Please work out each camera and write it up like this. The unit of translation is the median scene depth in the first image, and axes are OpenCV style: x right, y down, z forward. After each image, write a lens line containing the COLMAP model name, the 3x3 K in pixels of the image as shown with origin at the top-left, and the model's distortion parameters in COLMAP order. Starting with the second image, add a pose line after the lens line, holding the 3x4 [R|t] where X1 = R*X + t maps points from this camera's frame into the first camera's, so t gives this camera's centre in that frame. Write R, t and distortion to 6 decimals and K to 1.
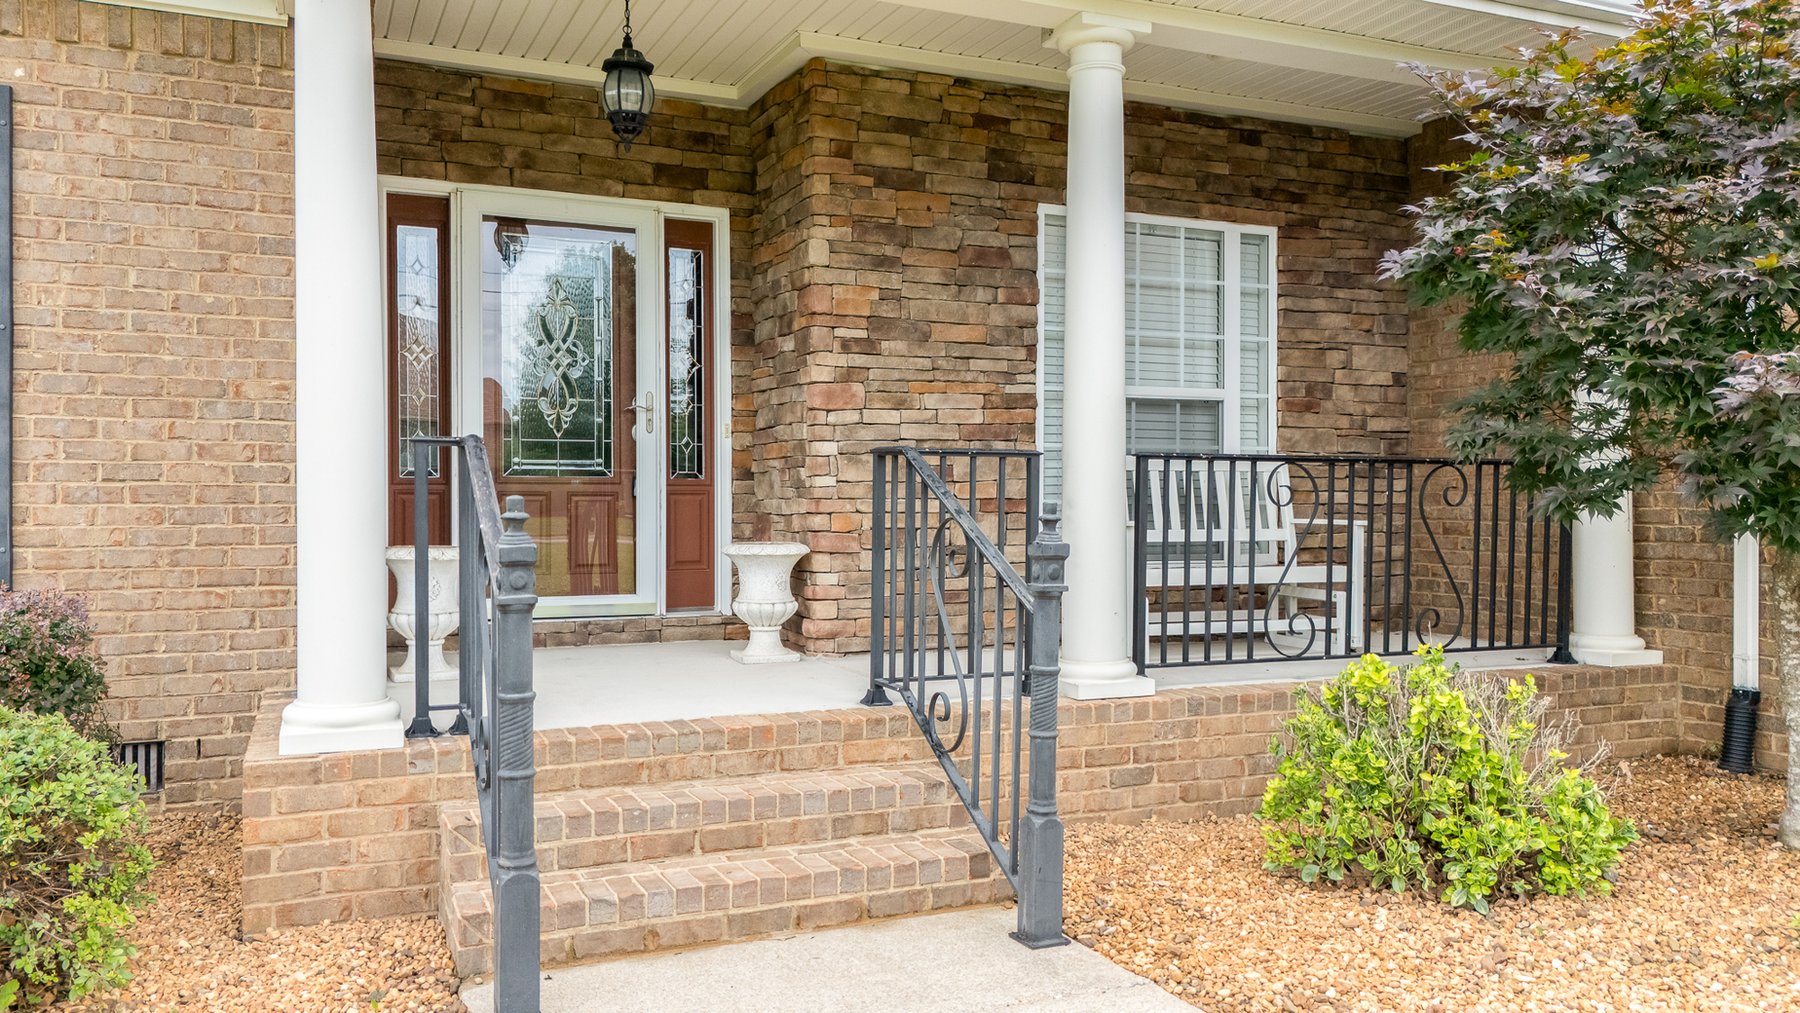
lens RADIAL K [[1296.5, 0, 895.9], [0, 1296.5, 510.5], [0, 0, 1]] dist [0.064363, -0.051696]
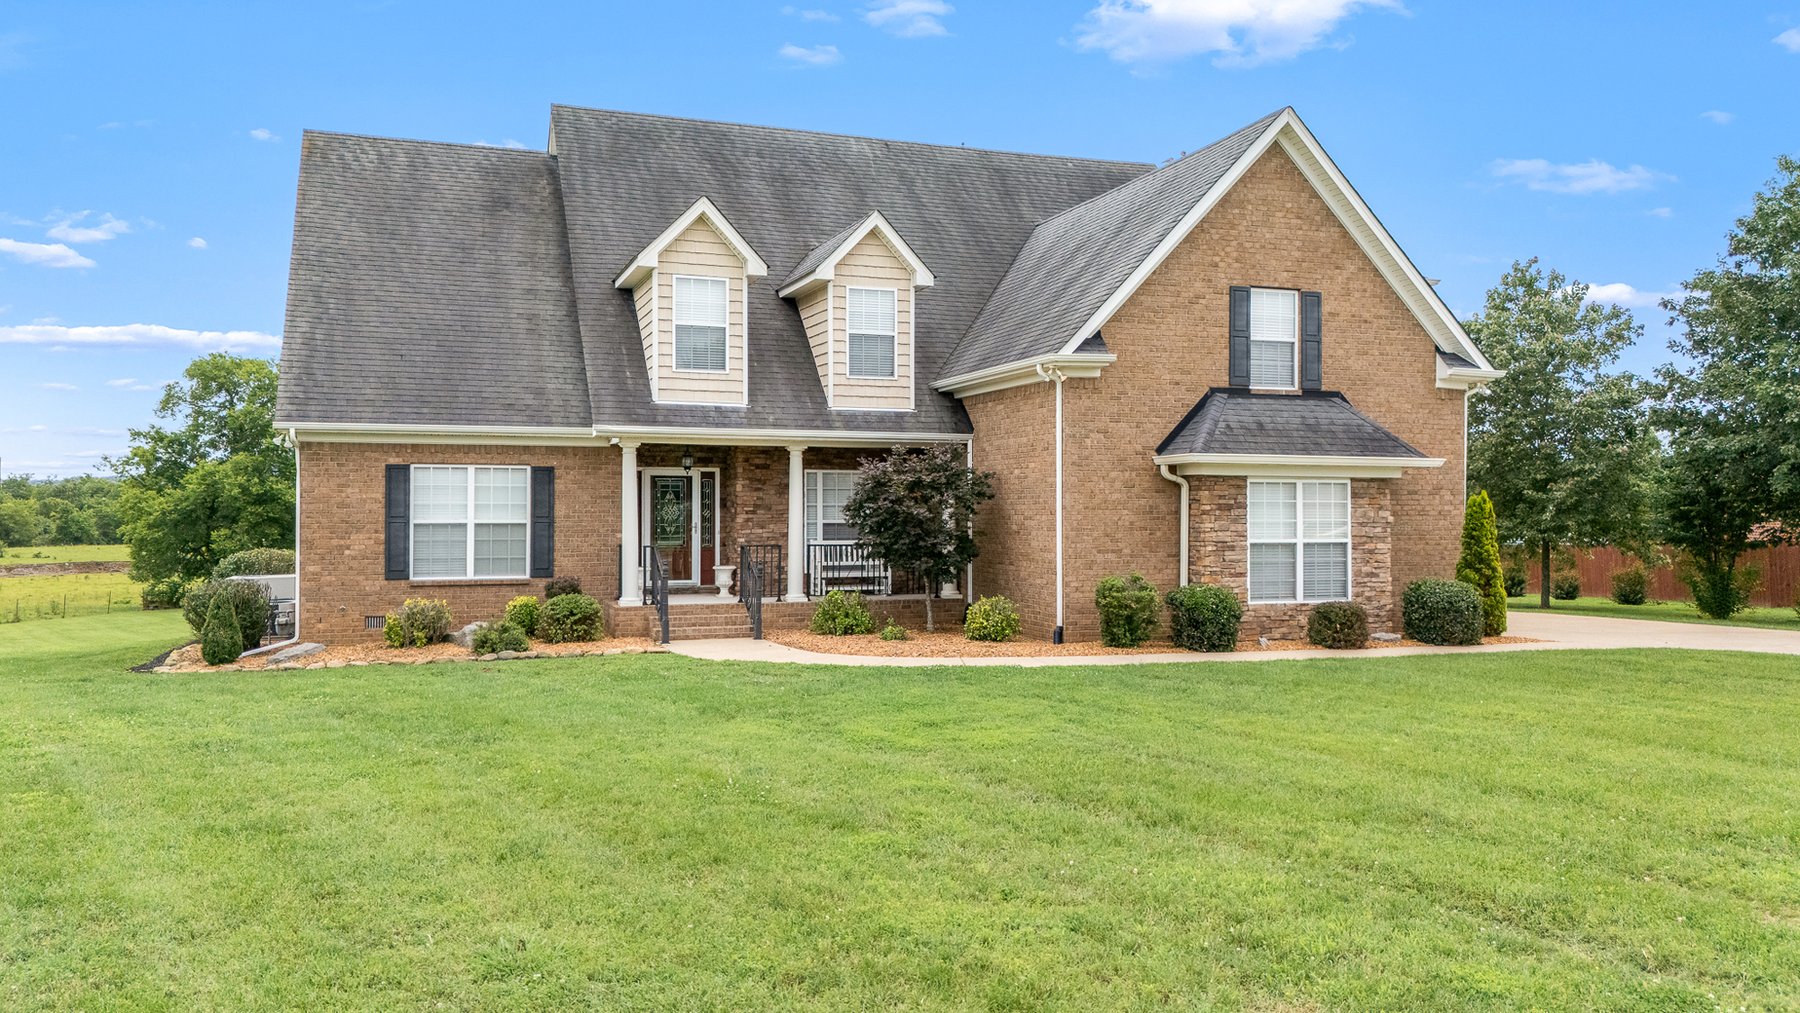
lens RADIAL K [[1312.4, 0, 901.5], [0, 1312.4, 502.6], [0, 0, 1]] dist [0.077302, -0.077409]
pose [[0.997191, -0.001948, -0.074874, 0.826241], [0.000902, 0.999901, -0.014009, -0.123783], [0.074894, 0.013903, 0.997095, -3.279387]]
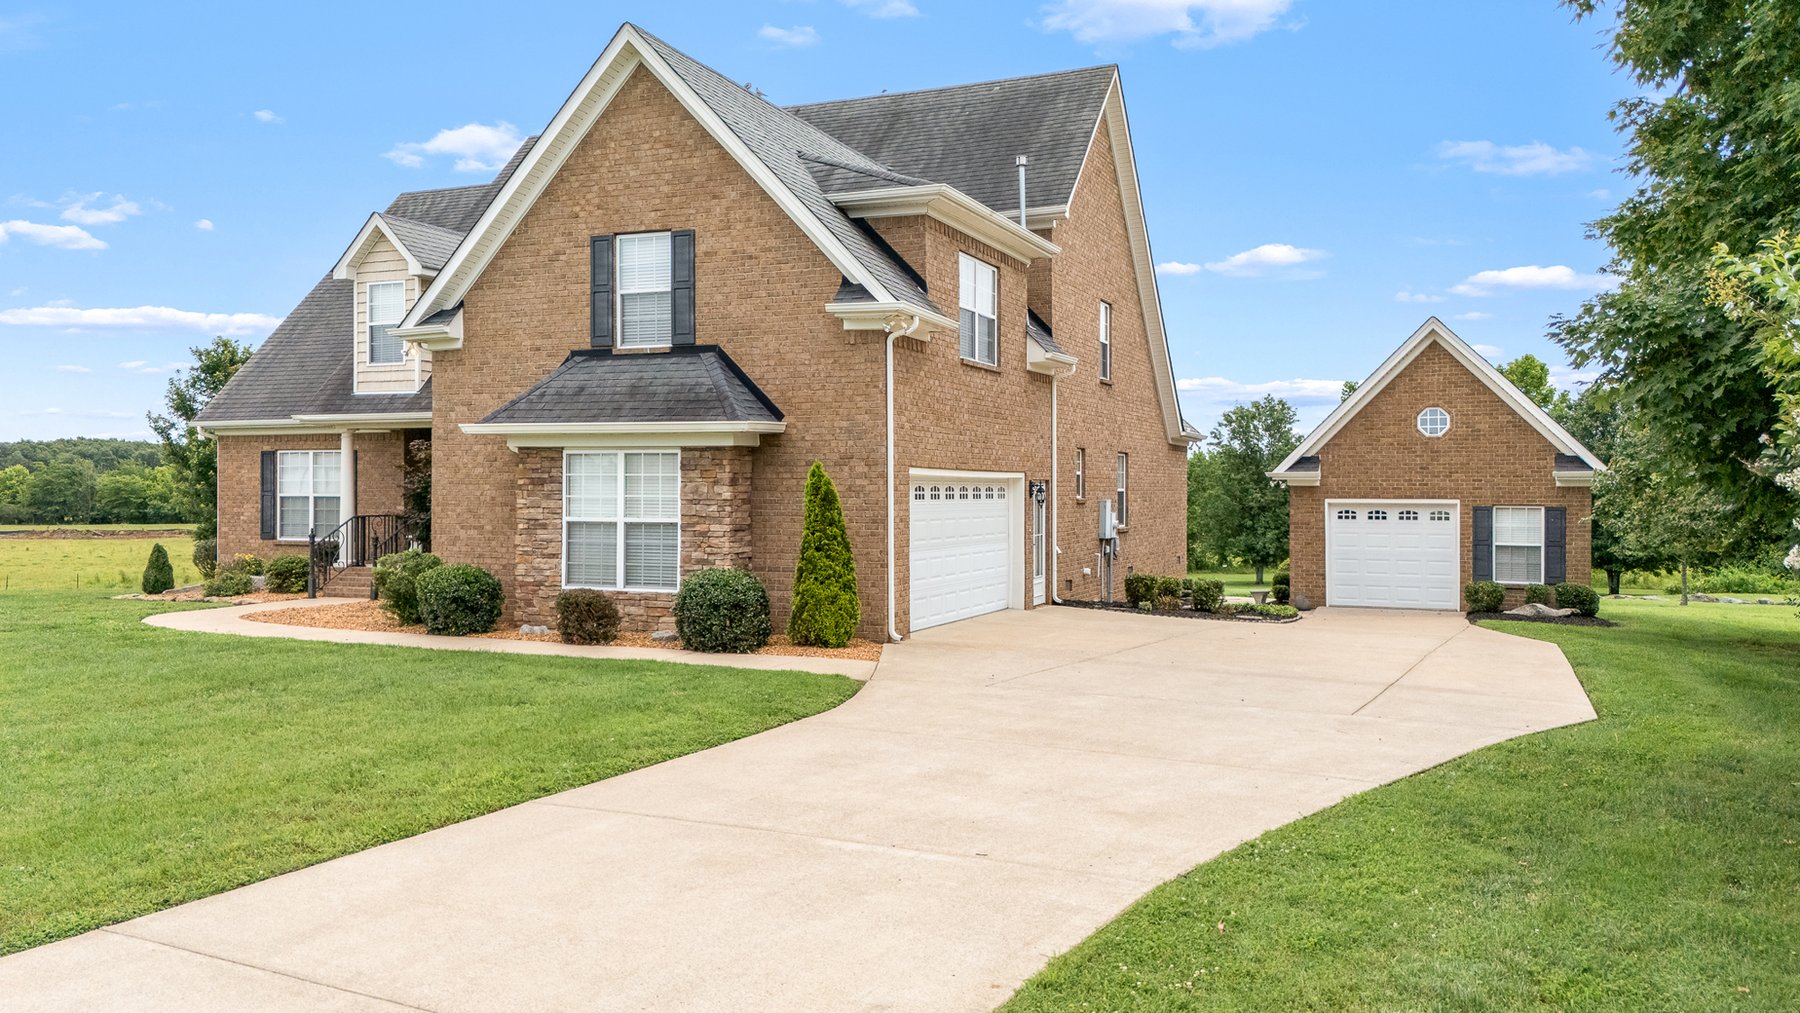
lens RADIAL K [[1317.3, 0, 907.4], [0, 1317.3, 490.2], [0, 0, 1]] dist [0.141411, -0.197022]
pose [[0.684685, -0.000323, -0.728839, 4.736272], [-0.006454, 0.999958, -0.006506, -0.123569], [0.728811, 0.009159, 0.684654, -1.100702]]
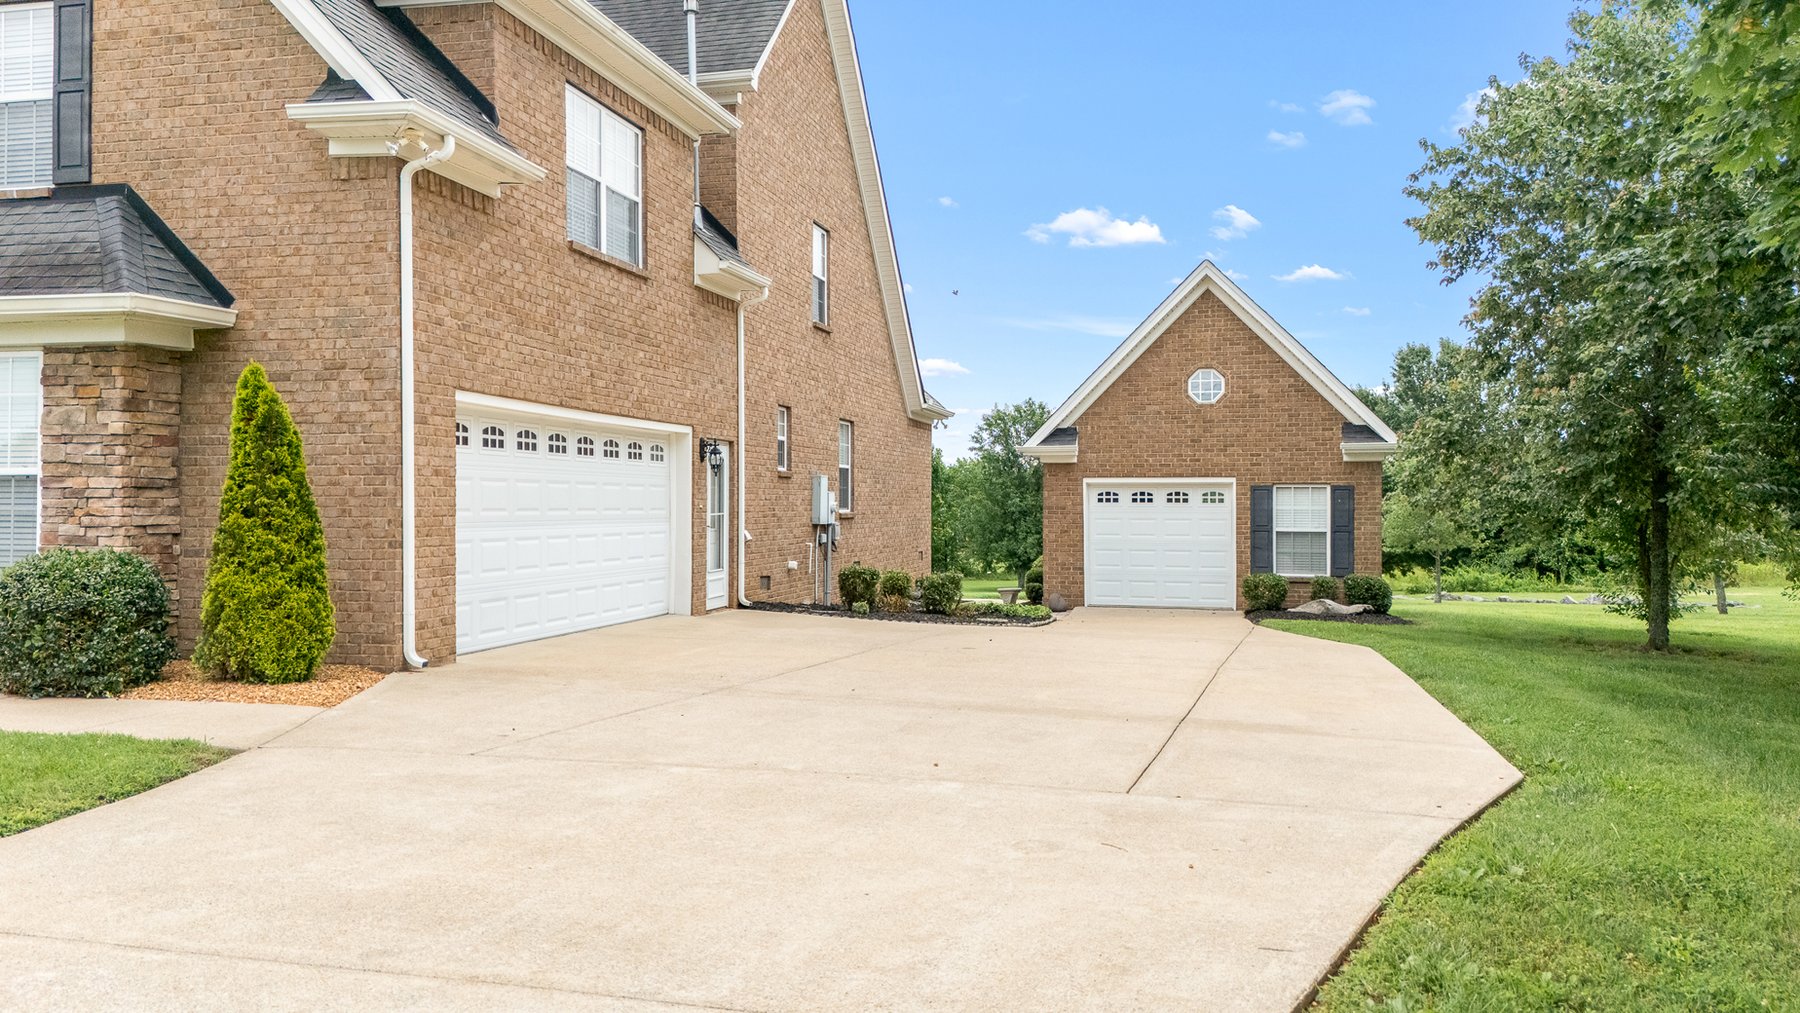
lens RADIAL K [[1291.5, 0, 893.2], [0, 1291.5, 486.8], [0, 0, 1]] dist [0.091138, -0.084213]
pose [[0.790633, -0.008114, -0.612237, 4.110474], [-0.005590, 0.999775, -0.020469, -0.007314], [0.612265, 0.019605, 0.790410, 0.002893]]
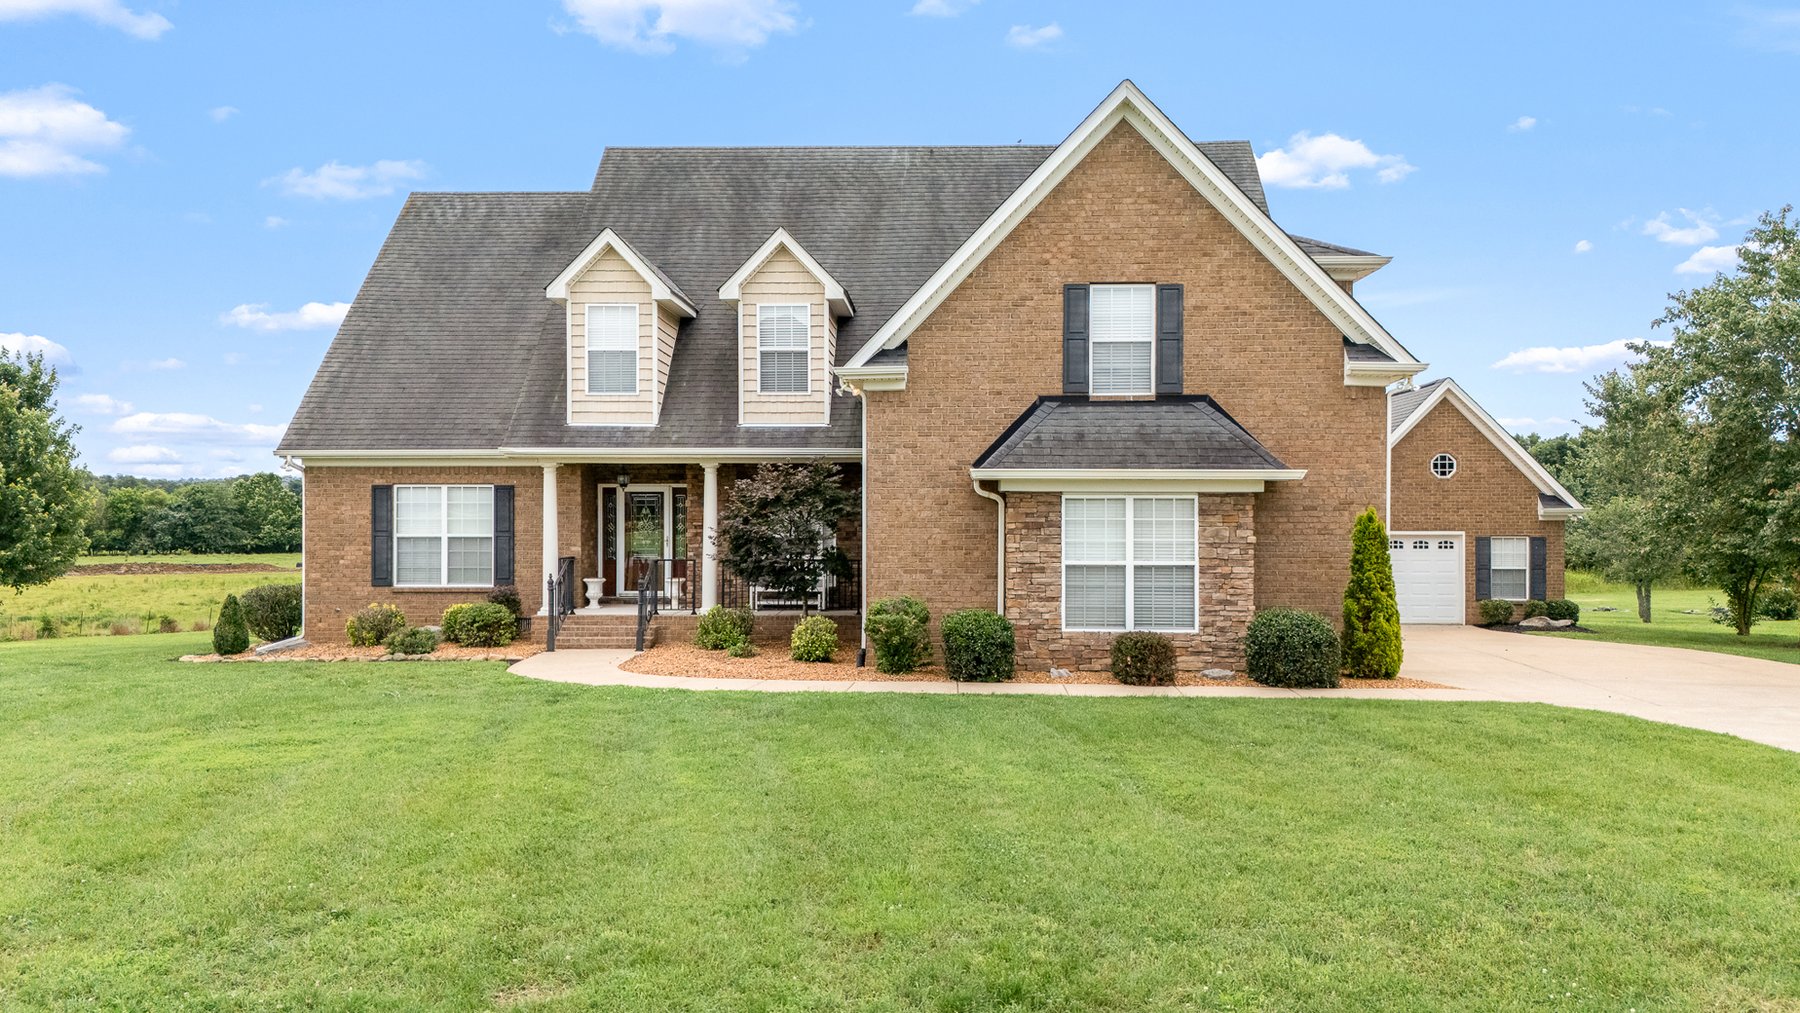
lens RADIAL K [[1314.7, 0, 920.3], [0, 1314.7, 511.2], [0, 0, 1]] dist [0.098655, -0.125541]
pose [[0.901858, -0.002277, -0.432027, 2.728016], [-0.001710, 0.999959, -0.008839, -0.170615], [0.432030, 0.008710, 0.901817, -2.703800]]
